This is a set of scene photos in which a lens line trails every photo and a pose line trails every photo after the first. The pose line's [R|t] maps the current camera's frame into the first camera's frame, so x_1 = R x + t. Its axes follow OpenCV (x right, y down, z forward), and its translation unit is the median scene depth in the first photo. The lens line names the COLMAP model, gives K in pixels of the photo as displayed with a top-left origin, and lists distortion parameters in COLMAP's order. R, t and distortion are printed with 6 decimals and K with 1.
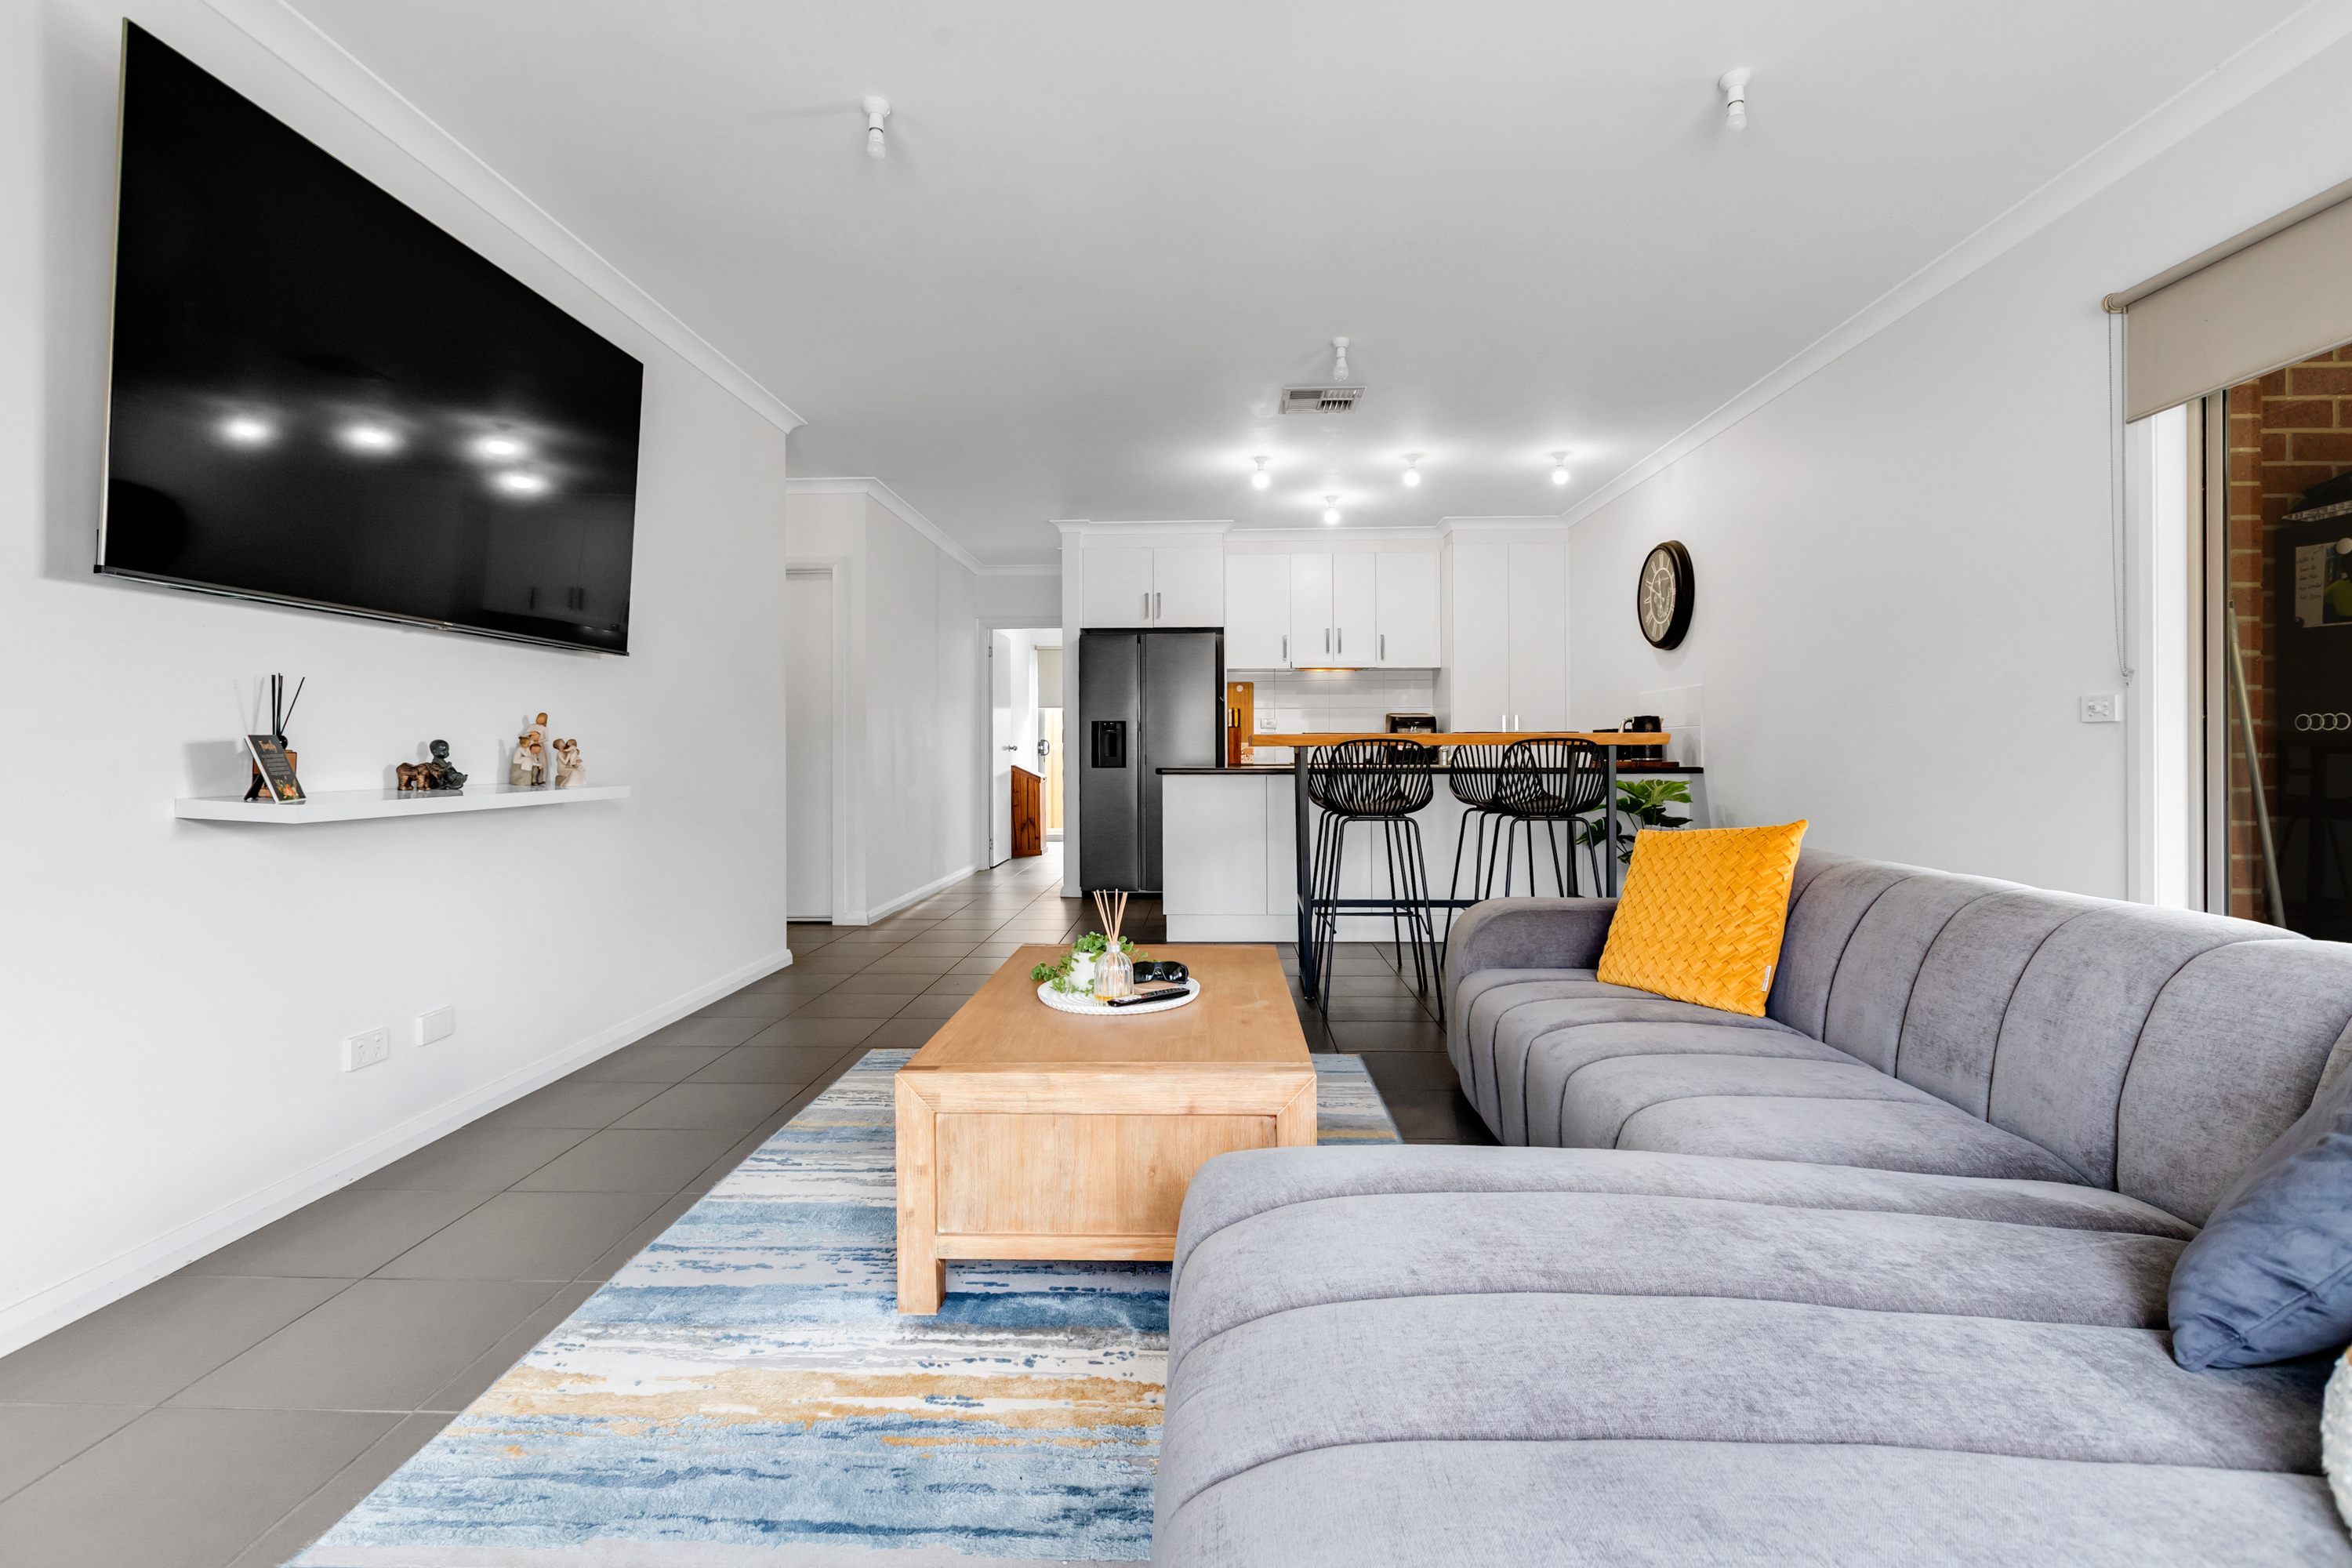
lens RADIAL K [[1086.9, 0, 1164.5], [0, 1086.9, 753.1], [0, 0, 1]] dist [-0.001964, -0.000067]
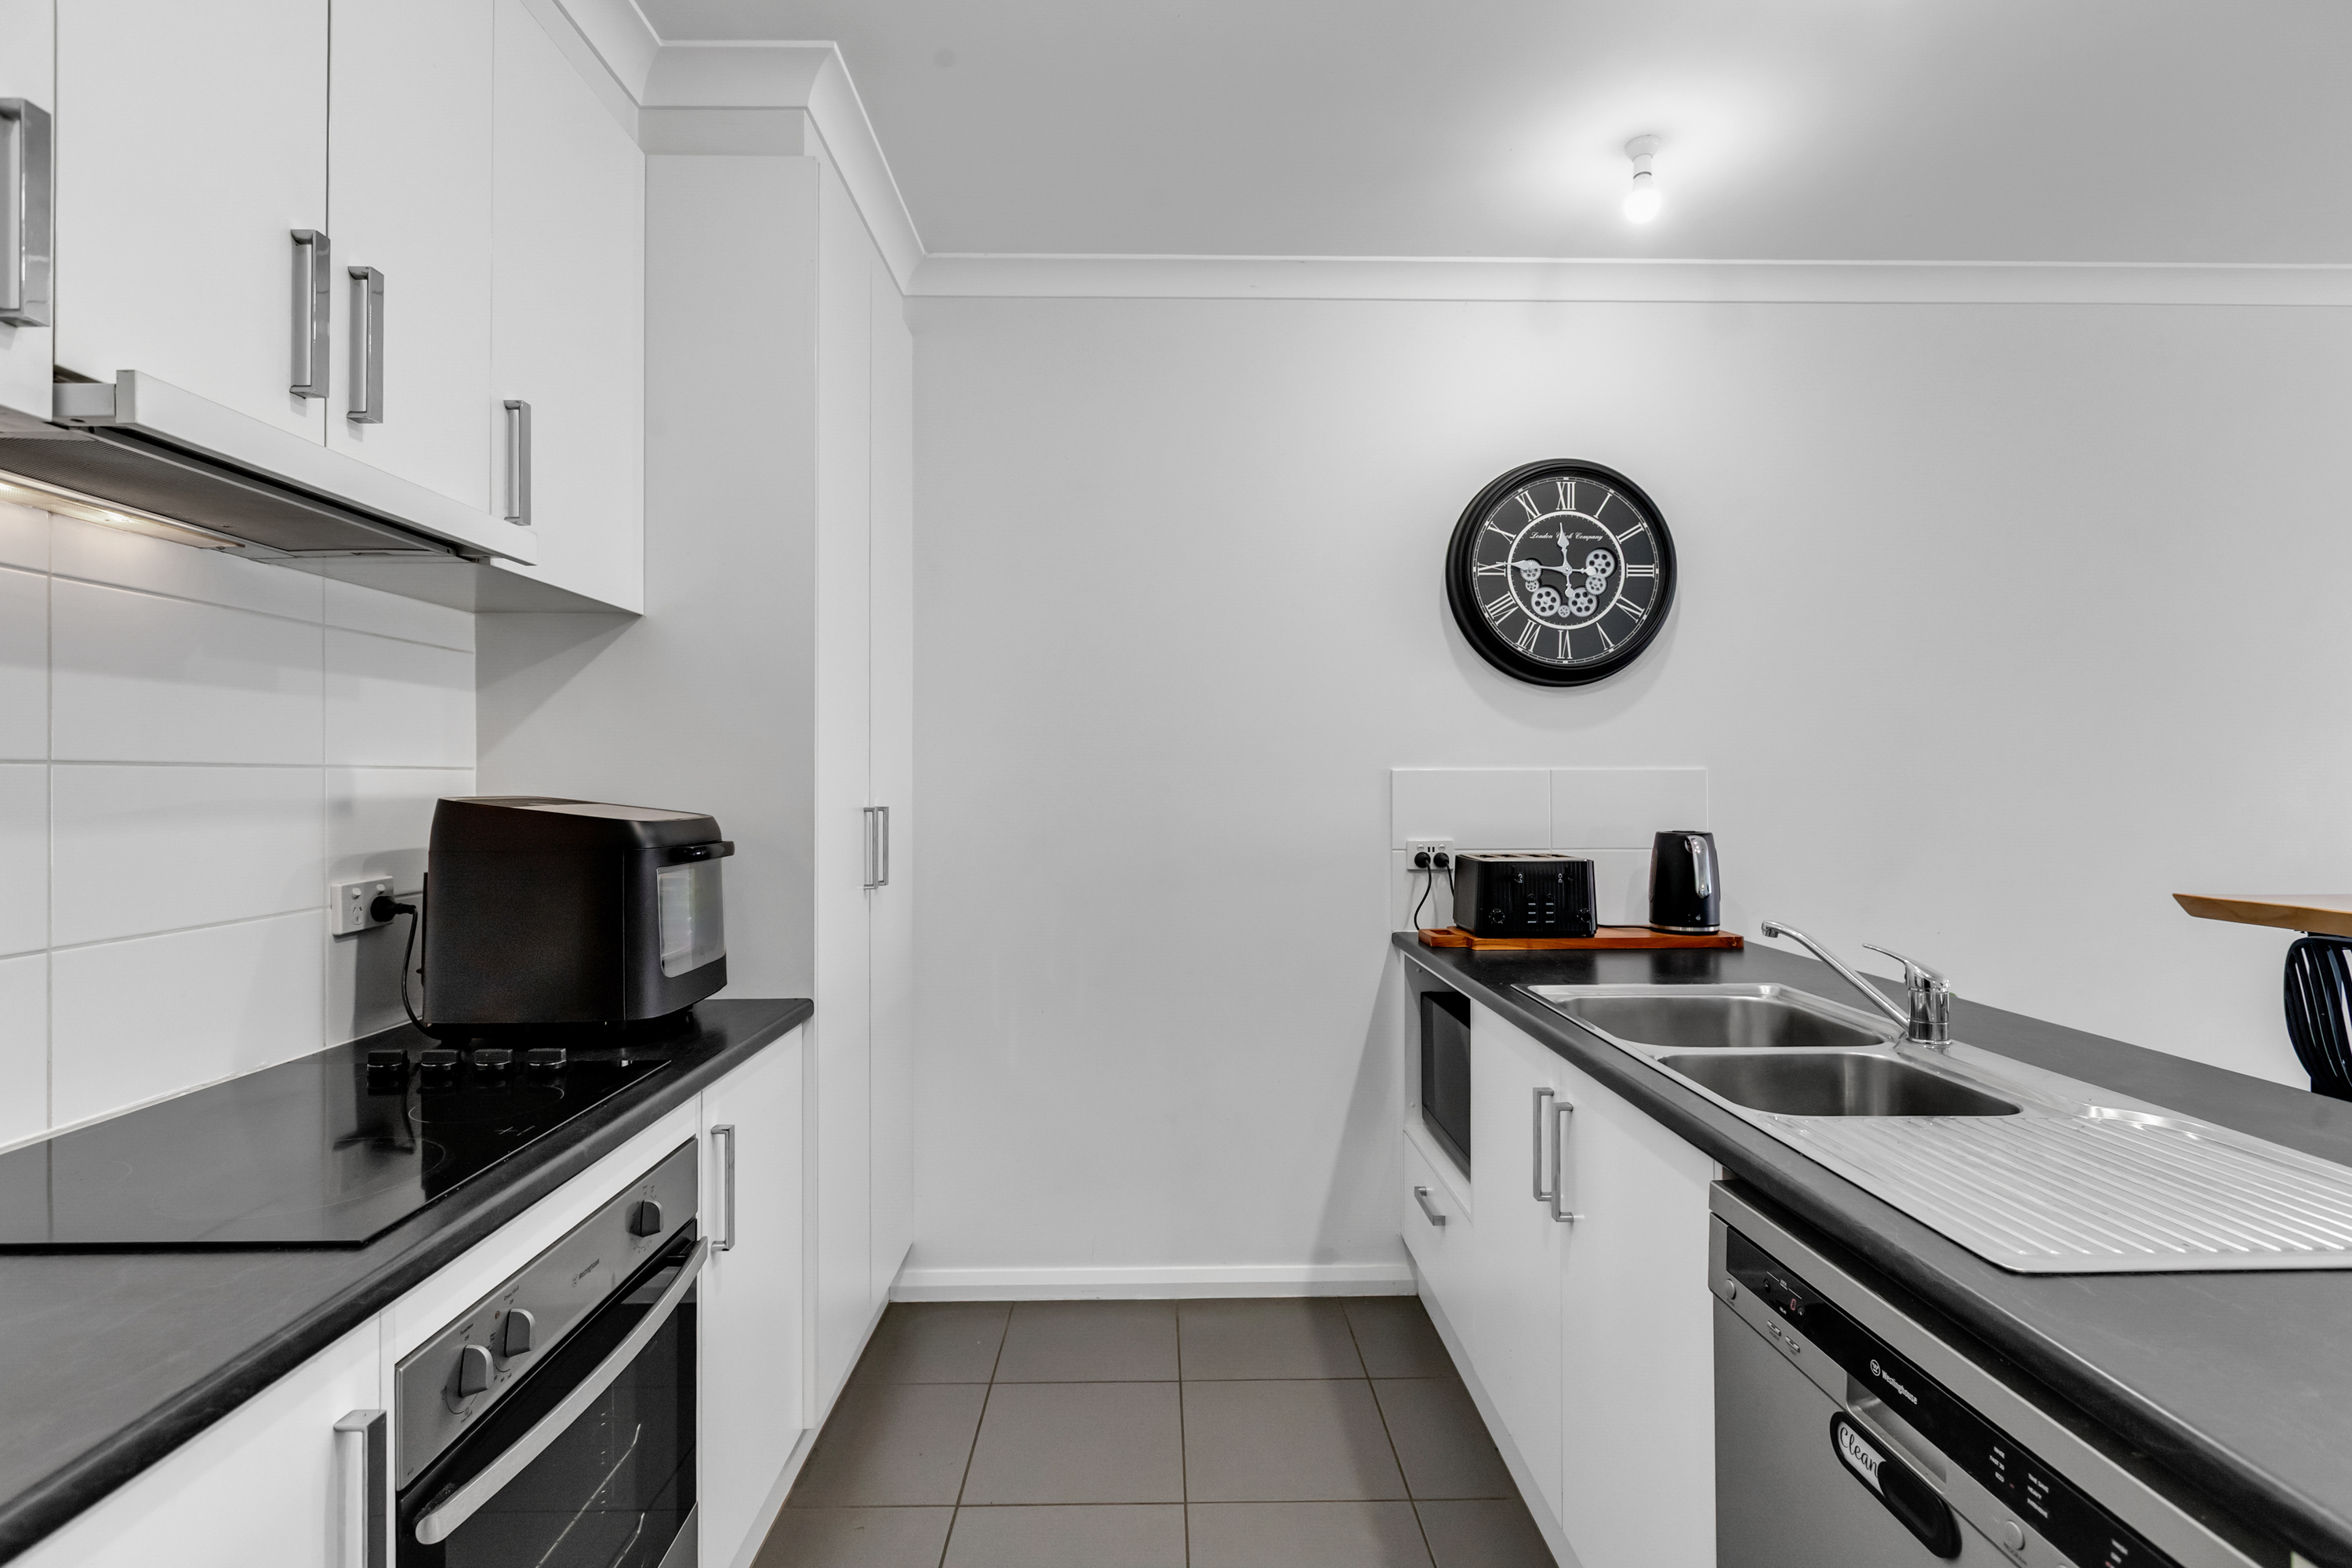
lens RADIAL K [[1118.3, 0, 1182.7], [0, 1118.3, 771.0], [0, 0, 1]] dist [-0.000095, 0.000304]
pose [[-0.068585, 0.009720, 0.997598, -0.027823], [0.001700, 0.999952, -0.009626, -0.111448], [-0.997644, 0.001035, -0.068599, 2.485314]]
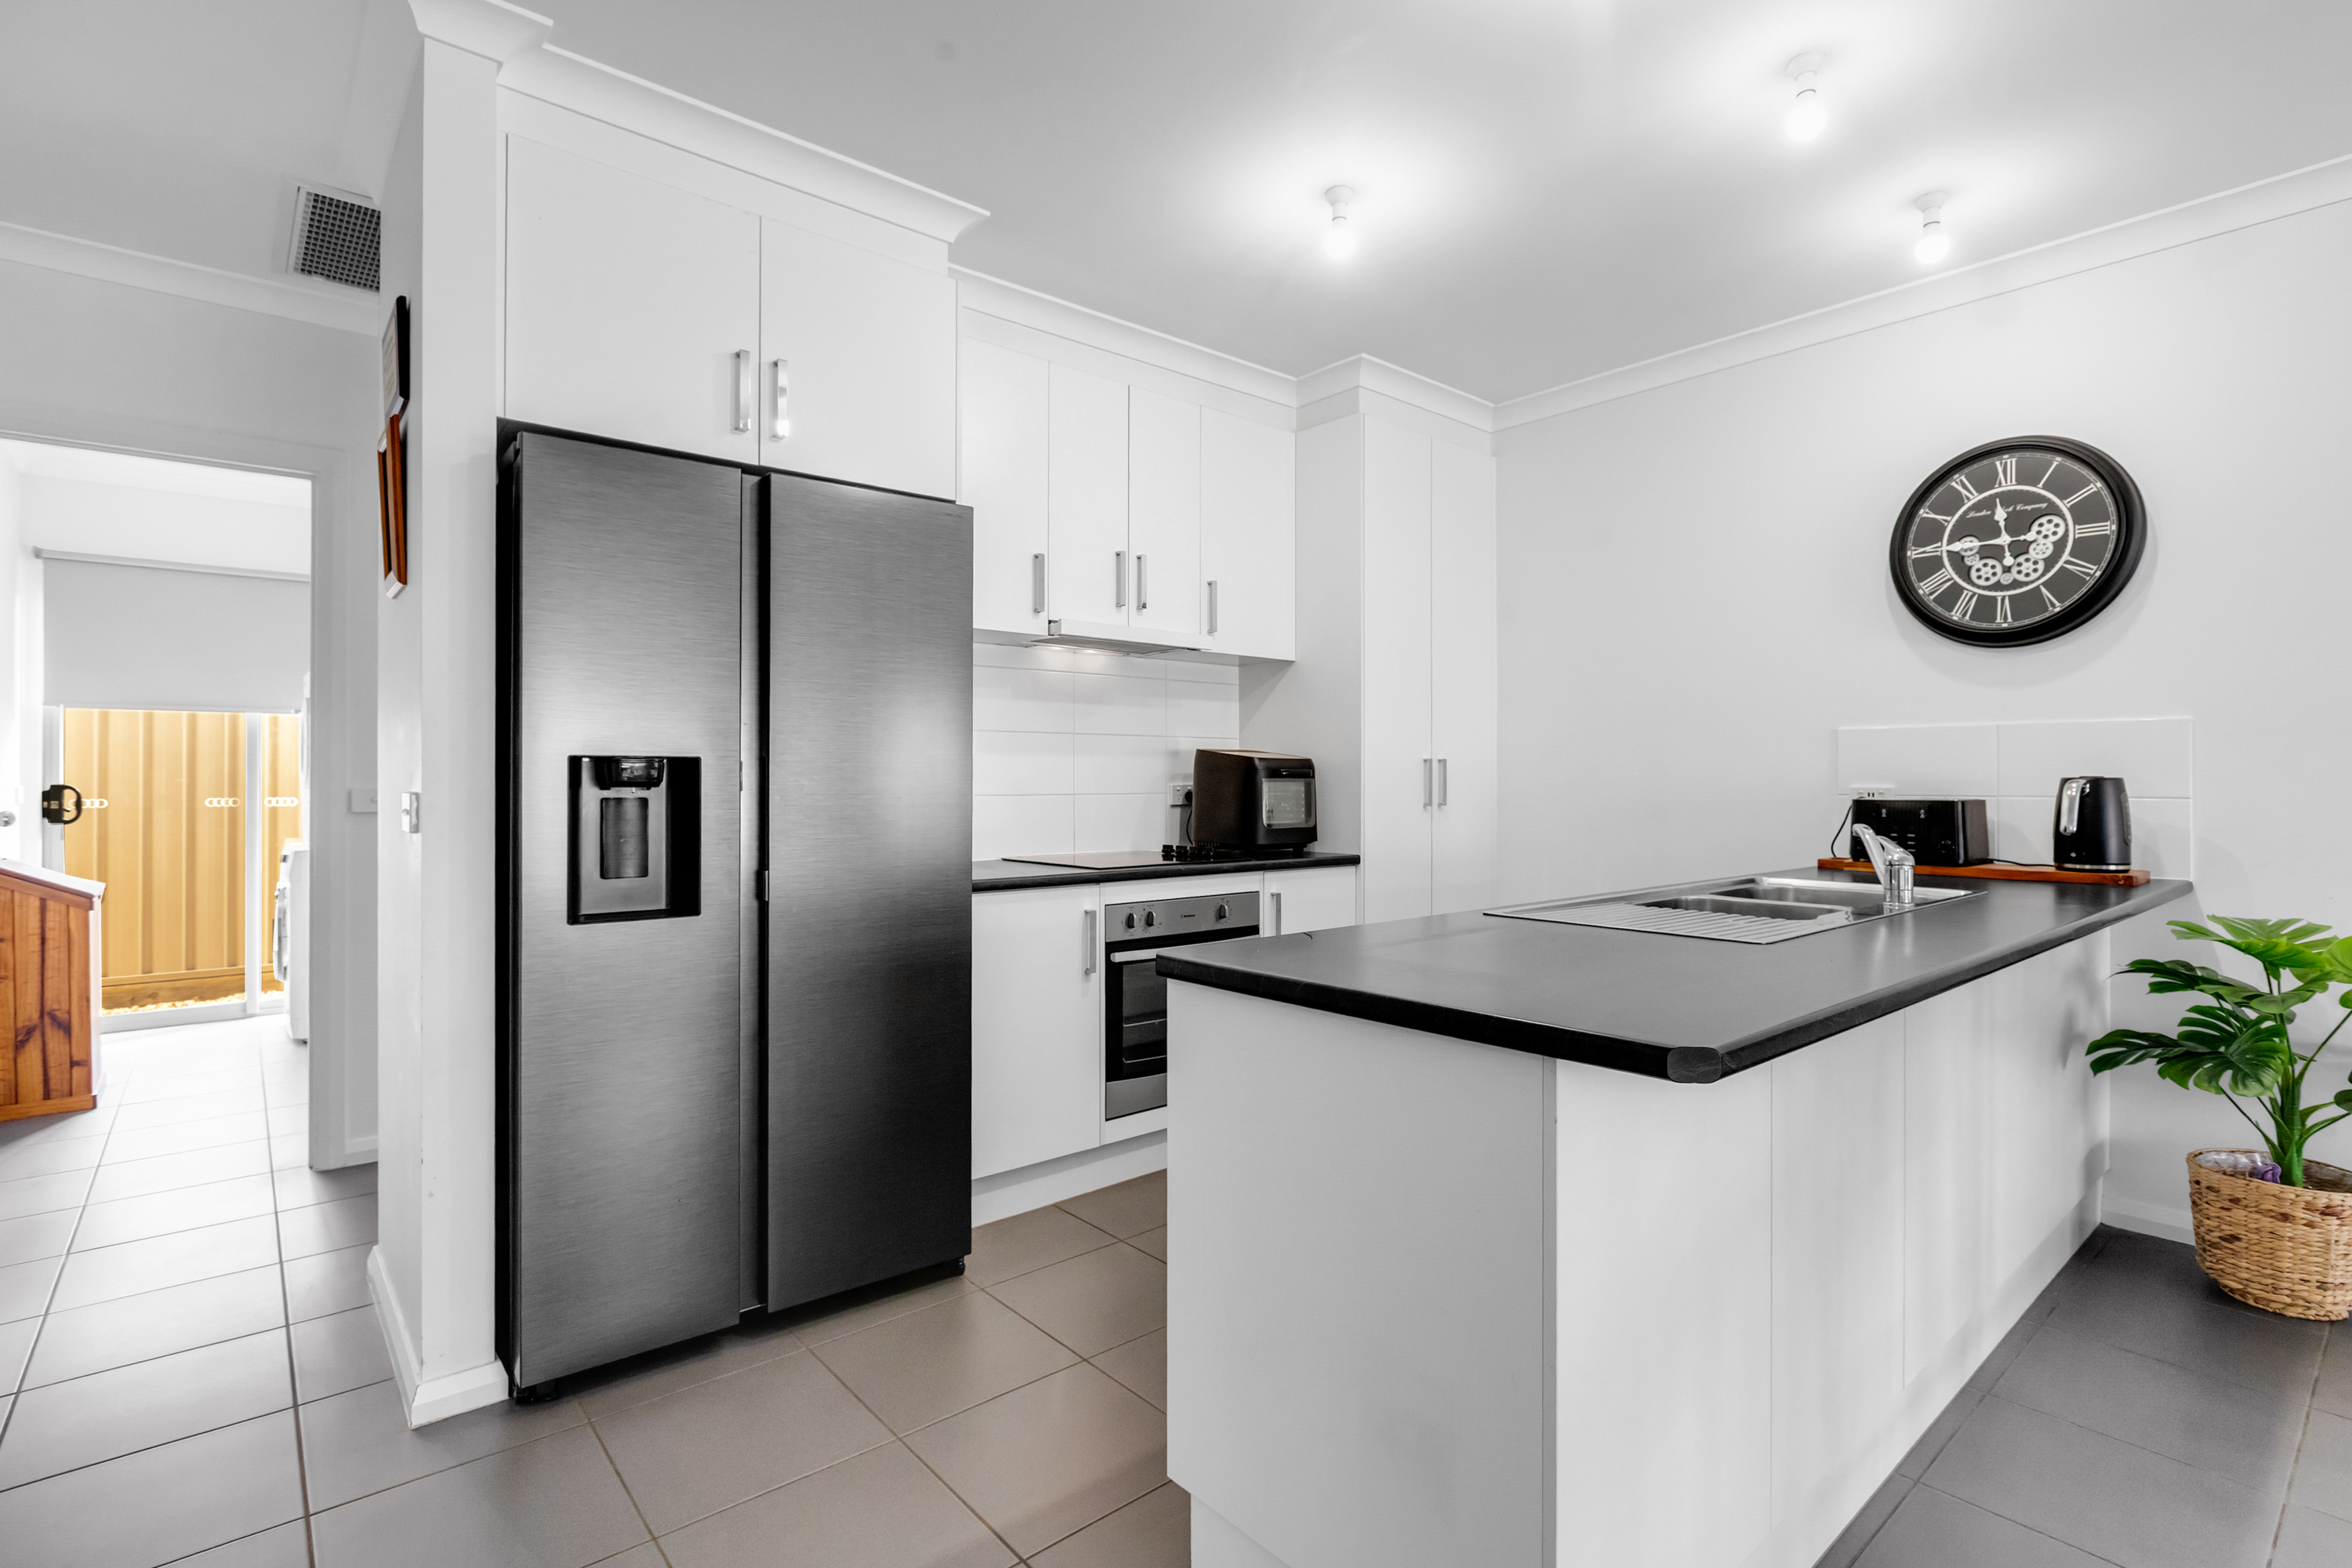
lens RADIAL K [[1112.9, 0, 1176.0], [0, 1112.9, 784.0], [0, 0, 1]] dist [-0.003681, -0.000224]
pose [[0.731785, 0.002799, 0.681530, -0.387758], [-0.003918, 0.999992, 0.000101, -0.059415], [-0.681524, -0.002744, 0.731791, 1.831676]]
